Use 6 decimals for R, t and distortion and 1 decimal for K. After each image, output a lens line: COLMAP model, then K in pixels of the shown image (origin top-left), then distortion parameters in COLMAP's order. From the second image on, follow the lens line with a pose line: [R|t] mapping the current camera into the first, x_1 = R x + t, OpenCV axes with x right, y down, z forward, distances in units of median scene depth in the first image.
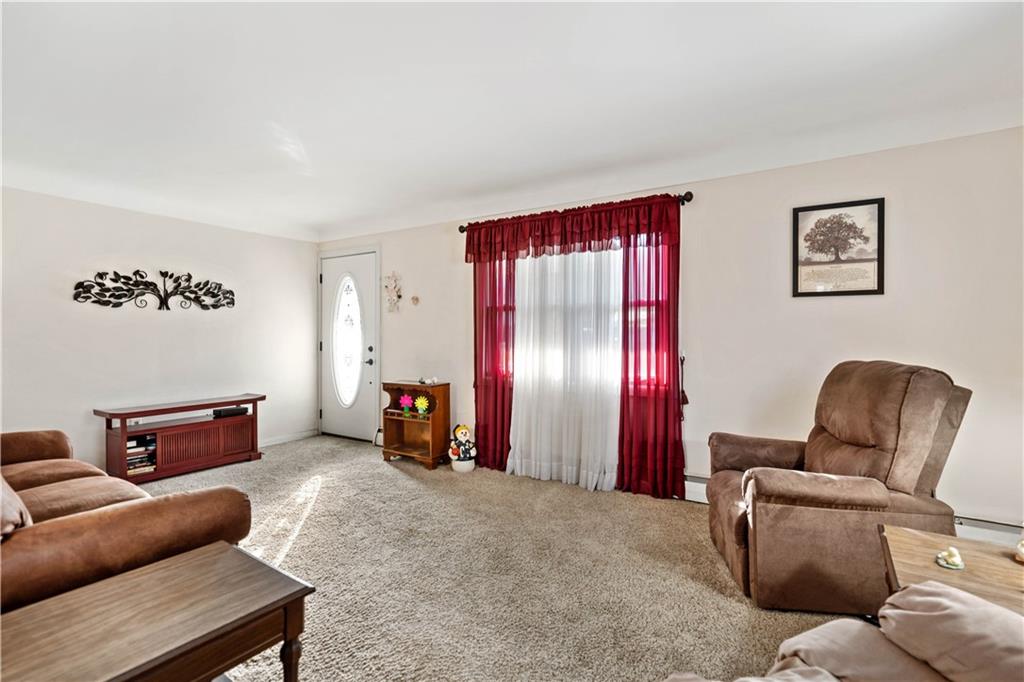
lens RADIAL K [[475.3, 0, 516.1], [0, 475.3, 332.1], [0, 0, 1]] dist [-0.002779, -0.000300]
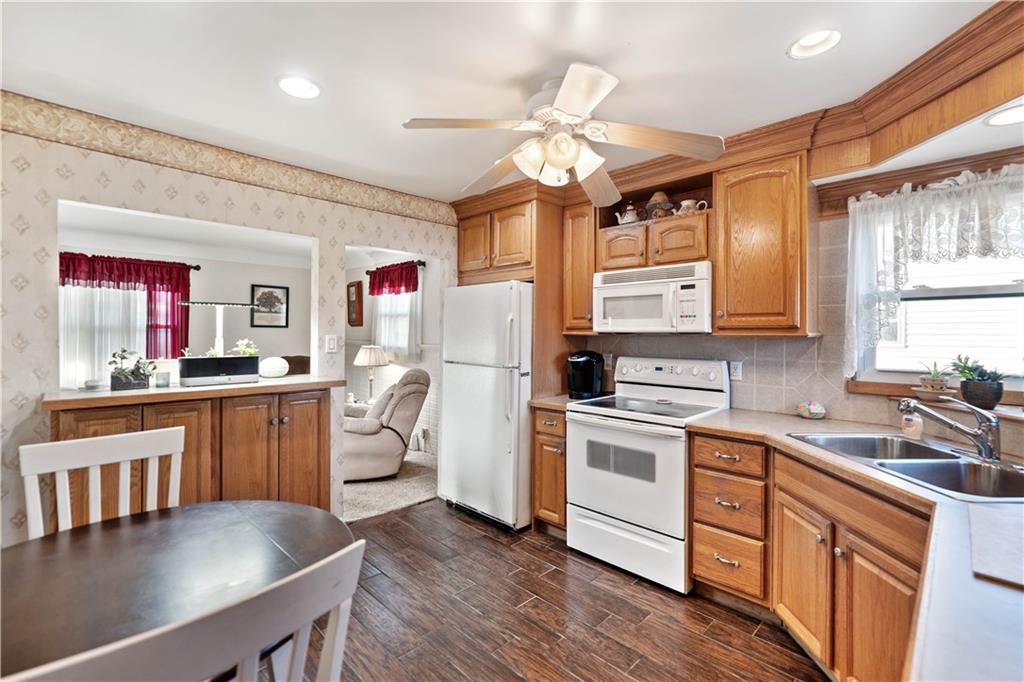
lens RADIAL K [[451.3, 0, 512.0], [0, 451.3, 341.0], [0, 0, 1]] dist [-0.000211, 0.000044]
pose [[0.232224, -0.011433, 0.972595, -0.915147], [-0.008754, 0.999866, 0.013844, -0.043204], [-0.972623, -0.011729, 0.232093, -0.483294]]
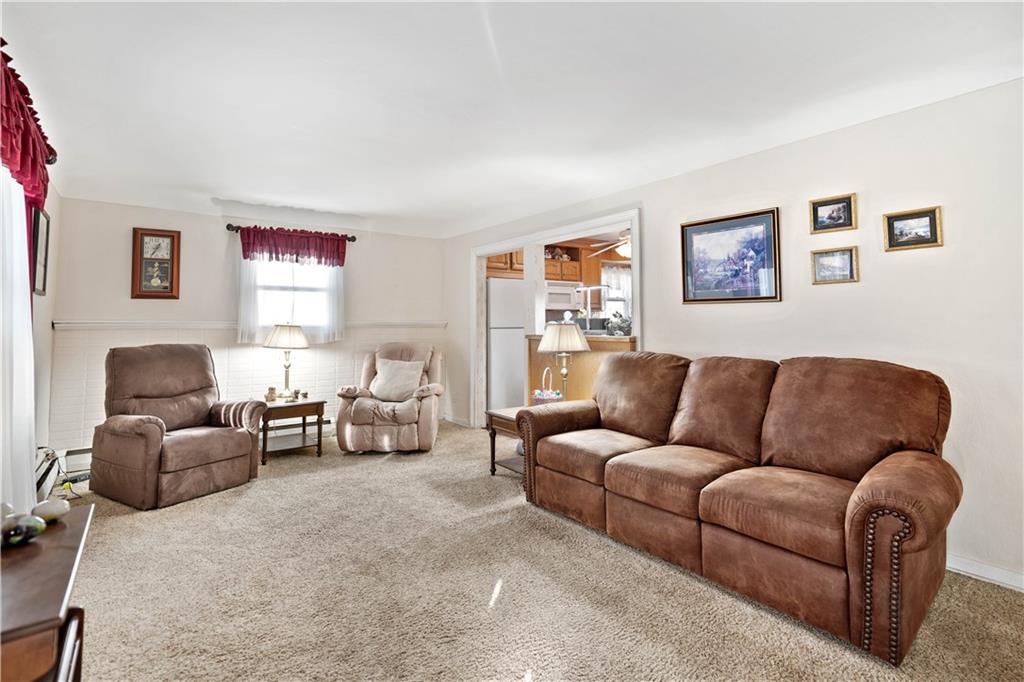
lens RADIAL K [[492.1, 0, 512.0], [0, 492.1, 294.9], [0, 0, 1]] dist [-0.000552, 0.000123]
pose [[-0.926741, 0.033457, 0.374209, -0.621249], [0.011805, 0.998128, -0.060005, 0.004833], [-0.375516, -0.051192, -0.925401, 1.348260]]
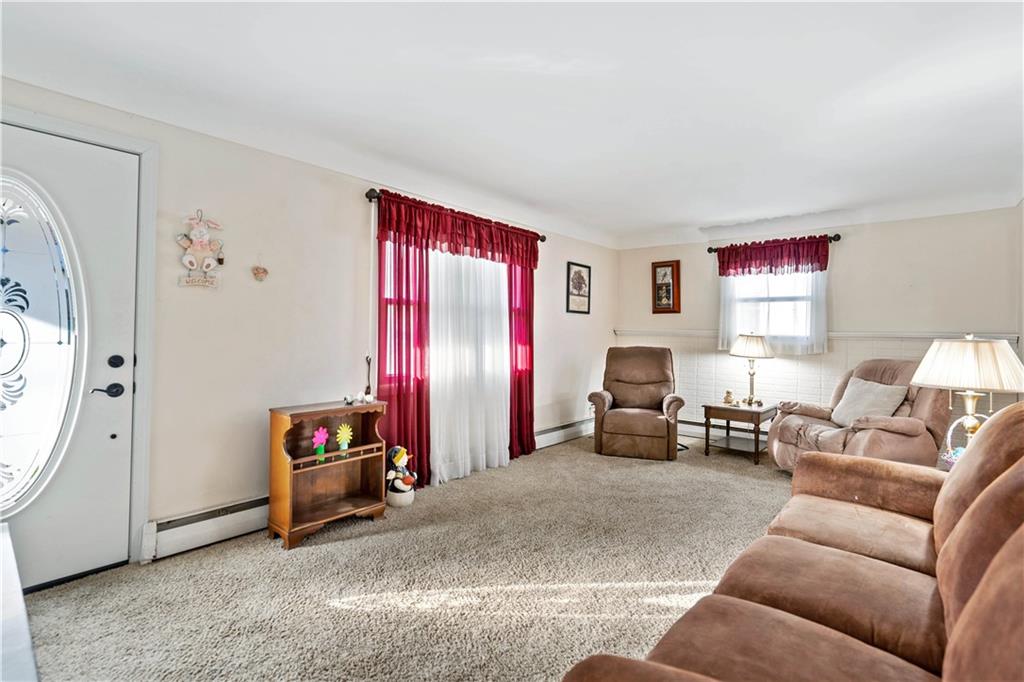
lens RADIAL K [[475.3, 0, 516.1], [0, 475.3, 332.1], [0, 0, 1]] dist [-0.002779, -0.000300]
pose [[0.152462, 0.005311, 0.988295, -0.990702], [-0.014042, 0.999896, -0.003207, 0.004983], [-0.988210, -0.013389, 0.152520, 0.787879]]
